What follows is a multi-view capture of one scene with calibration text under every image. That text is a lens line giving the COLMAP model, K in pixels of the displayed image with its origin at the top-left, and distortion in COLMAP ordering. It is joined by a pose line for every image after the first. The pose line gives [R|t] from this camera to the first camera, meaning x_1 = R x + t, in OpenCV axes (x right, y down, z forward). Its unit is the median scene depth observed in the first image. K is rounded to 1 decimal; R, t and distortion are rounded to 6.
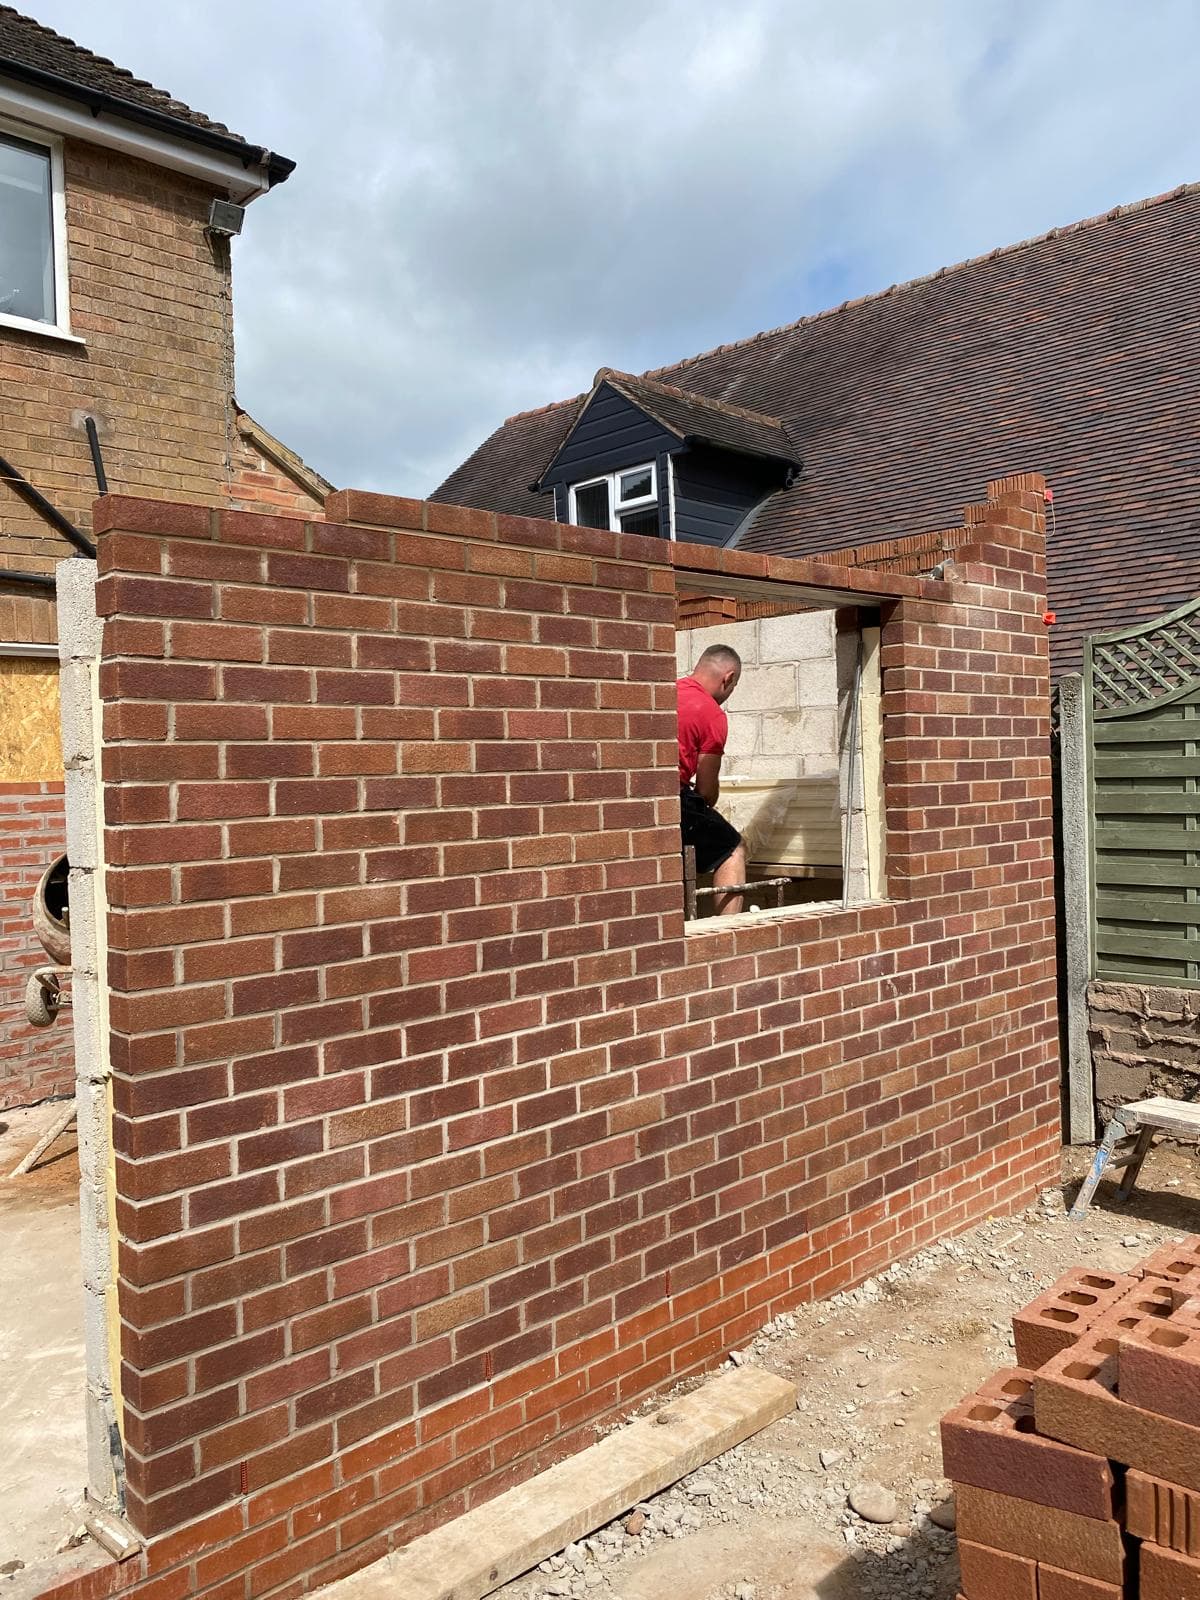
lens RADIAL K [[1216.0, 0, 592.6], [0, 1216.0, 805.4], [0, 0, 1]] dist [0.037979, -0.030327]
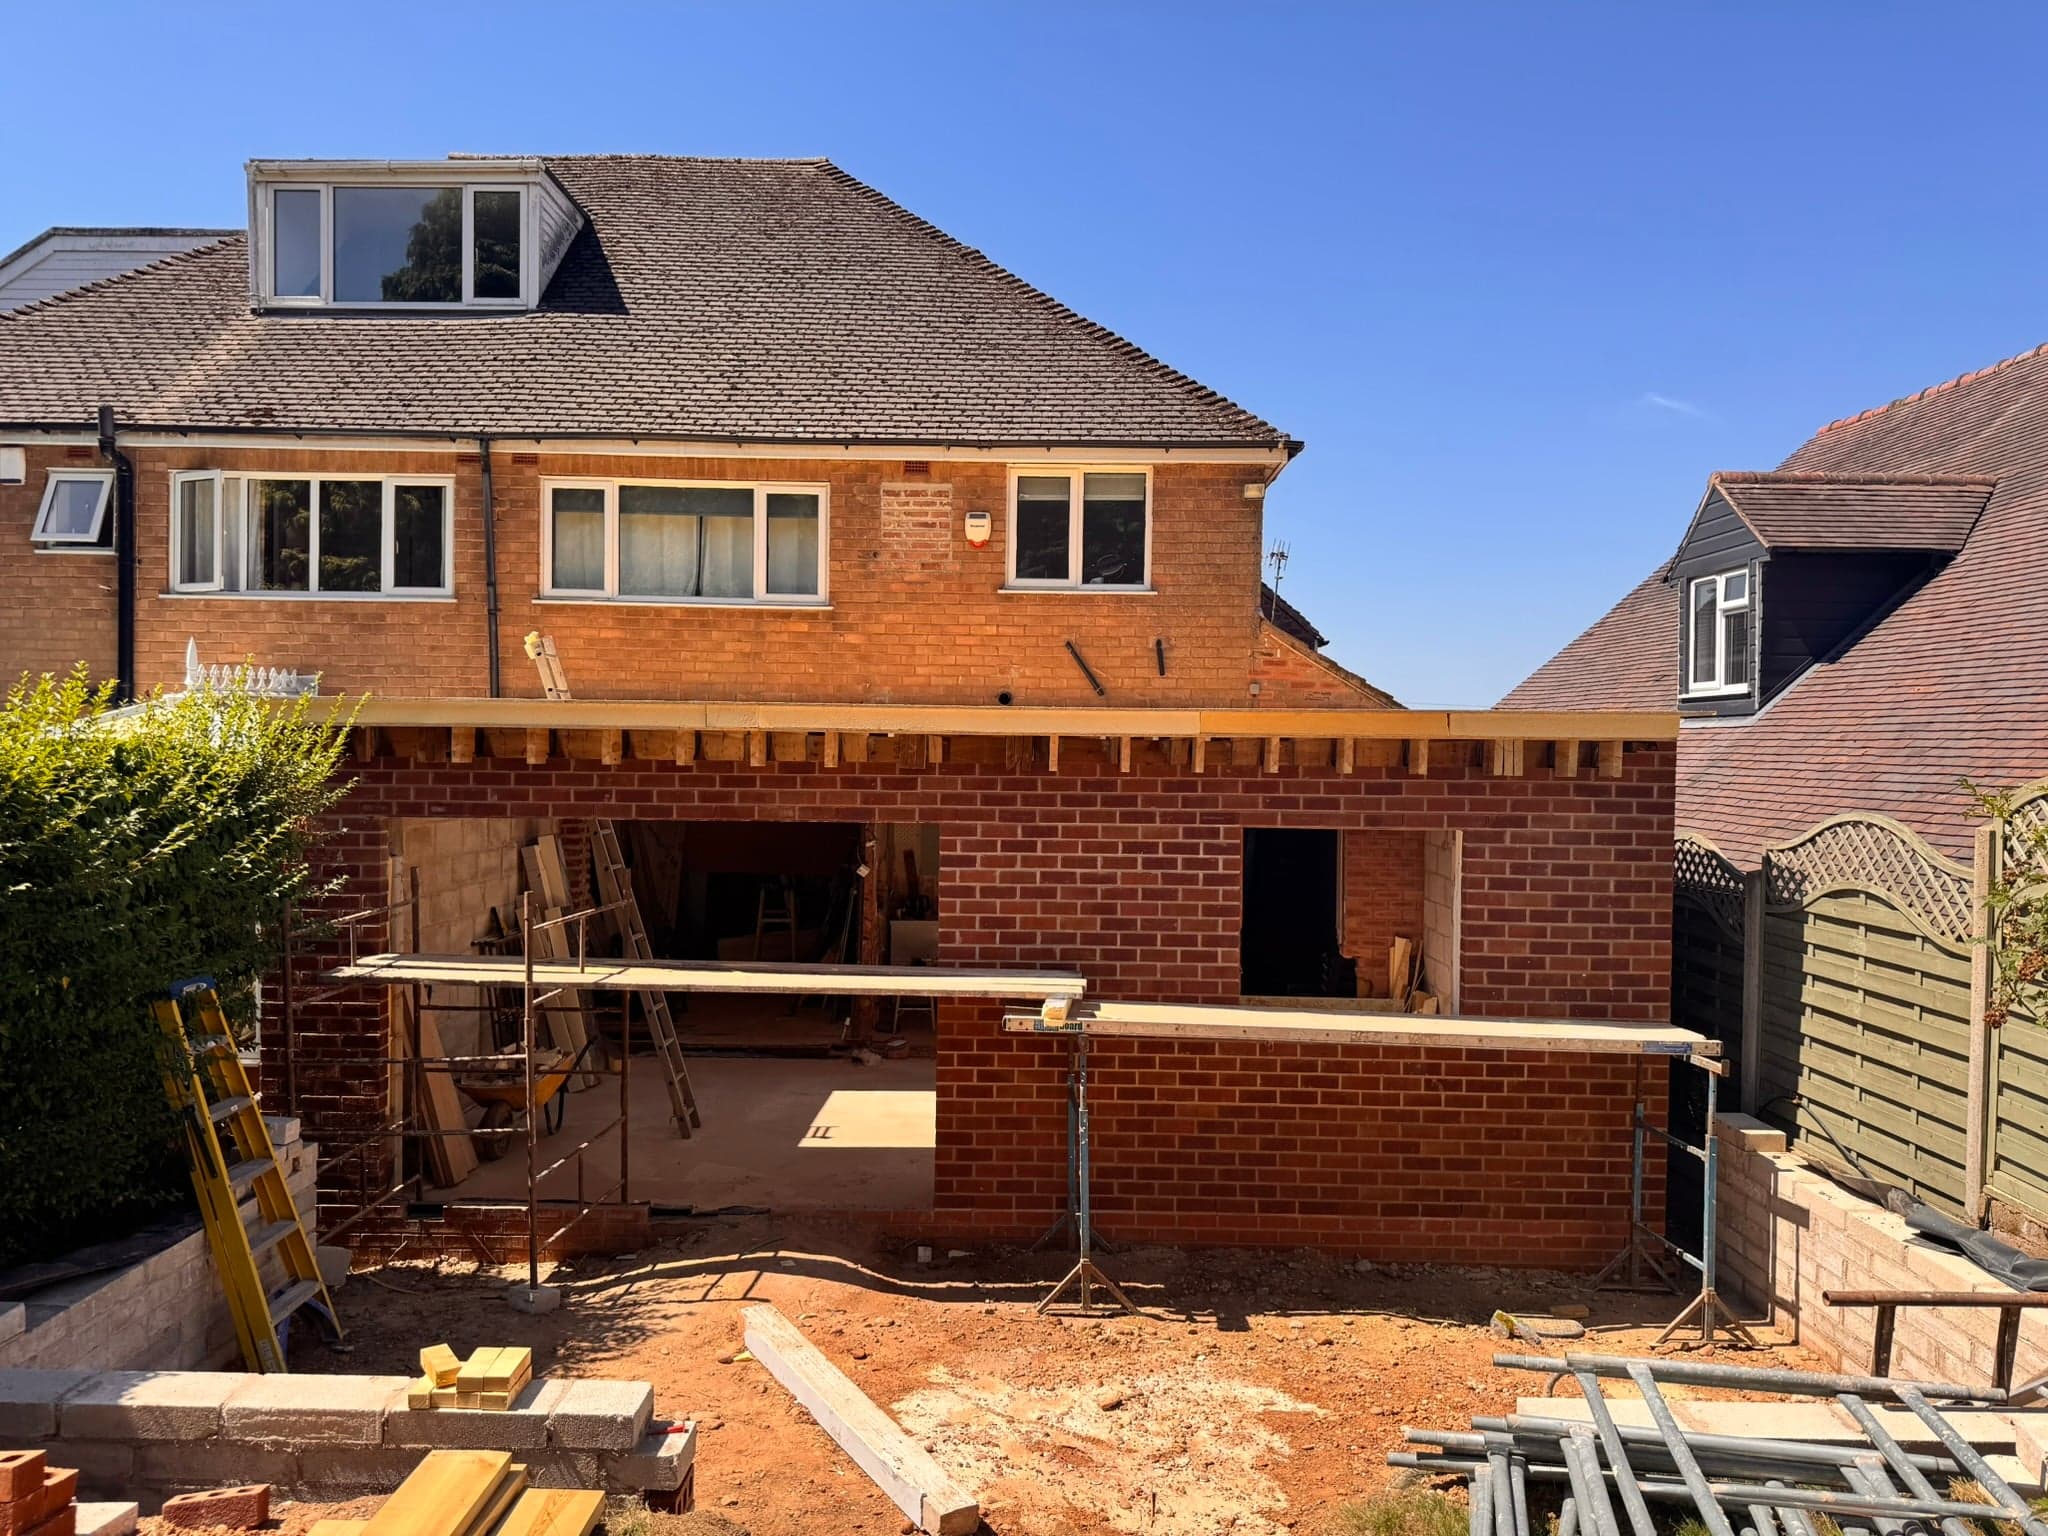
lens RADIAL K [[1556.5, 0, 1028.5], [0, 1556.5, 769.0], [0, 0, 1]] dist [0.037979, -0.030327]
pose [[0.708078, 0.061366, -0.703463, 1.234087], [-0.053729, 0.998011, 0.032979, -0.281894], [0.704087, 0.014444, 0.709966, -0.755077]]
